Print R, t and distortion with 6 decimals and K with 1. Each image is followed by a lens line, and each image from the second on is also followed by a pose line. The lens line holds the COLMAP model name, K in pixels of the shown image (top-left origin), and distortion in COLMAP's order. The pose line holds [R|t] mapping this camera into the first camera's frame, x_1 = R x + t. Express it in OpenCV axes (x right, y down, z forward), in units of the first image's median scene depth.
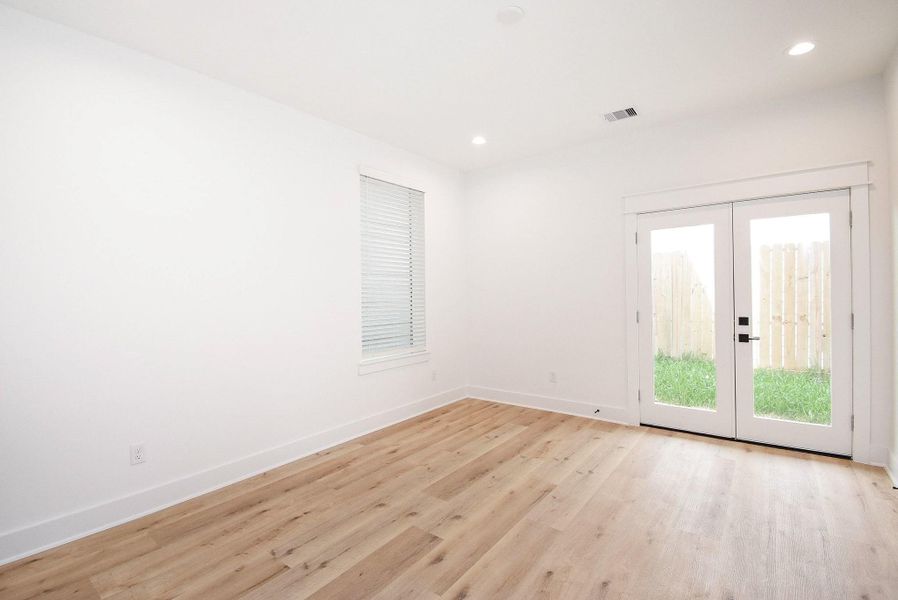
lens RADIAL K [[408.6, 0, 450.0], [0, 408.6, 295.9], [0, 0, 1]] dist [0.021201, -0.026528]
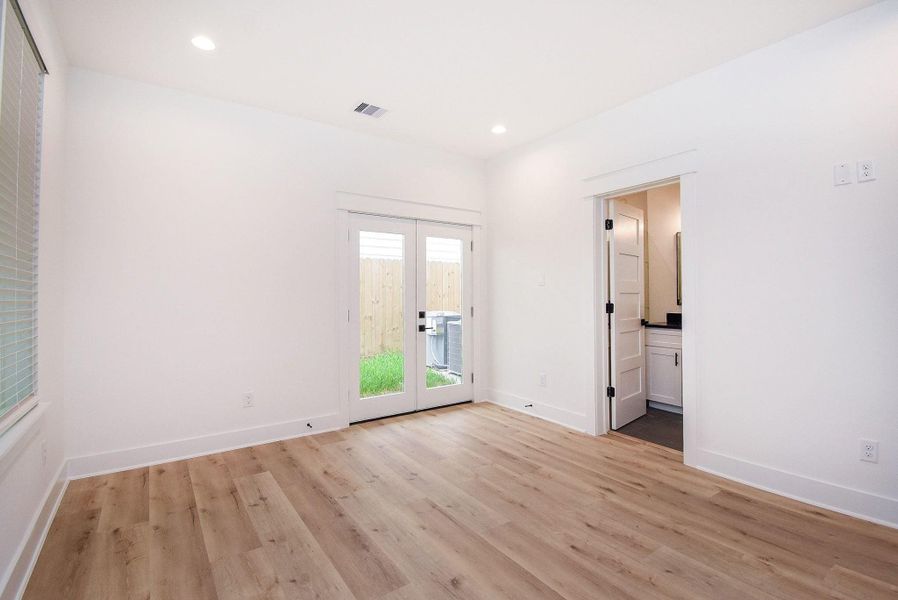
lens RADIAL K [[419.9, 0, 440.5], [0, 419.9, 288.0], [0, 0, 1]] dist [0.001737, -0.013379]
pose [[0.302533, 0.034358, 0.952520, -0.504073], [0.005999, 0.999262, -0.037949, 0.028759], [-0.953120, 0.017195, 0.302103, 0.551241]]
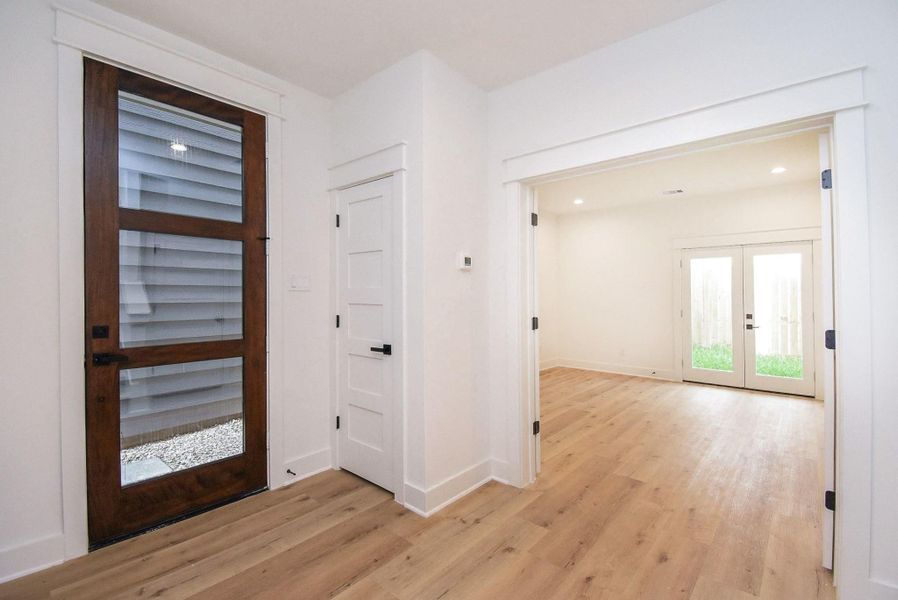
lens RADIAL K [[401.9, 0, 433.2], [0, 401.9, 283.6], [0, 0, 1]] dist [0.001572, -0.012351]
pose [[0.995573, 0.018982, -0.092059, -0.415693], [-0.021877, 0.999294, -0.030542, 0.006420], [0.091414, 0.032421, 0.995285, -0.739901]]
